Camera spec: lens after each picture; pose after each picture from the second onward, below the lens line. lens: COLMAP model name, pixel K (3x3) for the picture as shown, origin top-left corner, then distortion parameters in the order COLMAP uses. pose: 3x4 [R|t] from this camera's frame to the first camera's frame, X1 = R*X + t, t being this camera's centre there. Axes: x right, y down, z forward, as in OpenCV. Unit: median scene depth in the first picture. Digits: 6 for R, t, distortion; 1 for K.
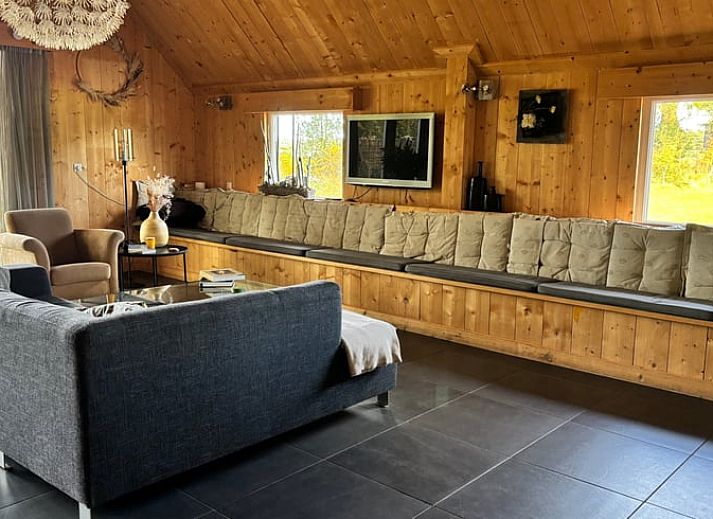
lens RADIAL K [[701.9, 0, 356.5], [0, 701.9, 259.5], [0, 0, 1]] dist [0.005576, 0.006149]
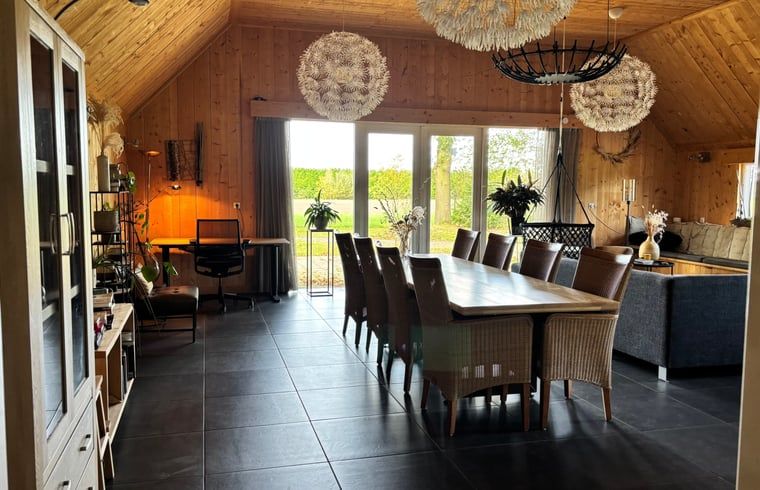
lens RADIAL K [[656.1, 0, 381.9], [0, 656.1, 260.5], [0, 0, 1]] dist [0.006417, 0.019294]
pose [[0.840777, 0.045426, -0.539472, -0.023223], [-0.074864, 0.996656, -0.032754, 0.060133], [0.536180, 0.067926, 0.841366, -0.379407]]
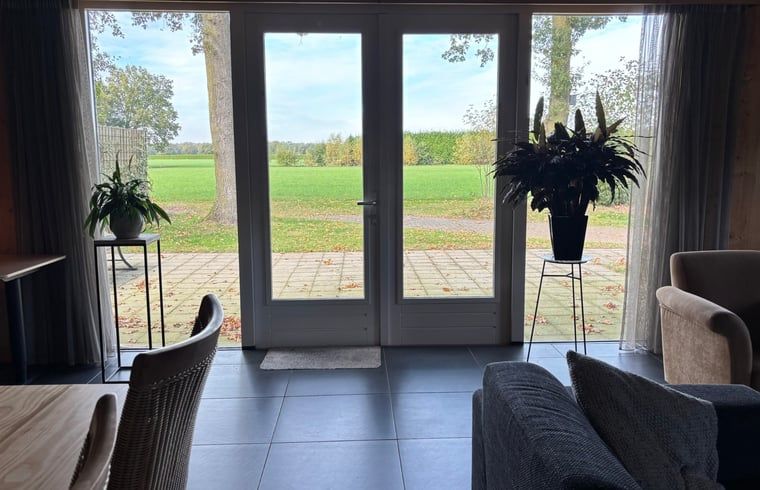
lens RADIAL K [[656.1, 0, 381.9], [0, 656.1, 260.5], [0, 0, 1]] dist [0.006417, 0.019294]
pose [[0.694382, 0.091163, -0.713809, -0.206947], [-0.090975, 0.995105, 0.038589, -0.048937], [0.713833, 0.038143, 0.699276, 0.317730]]
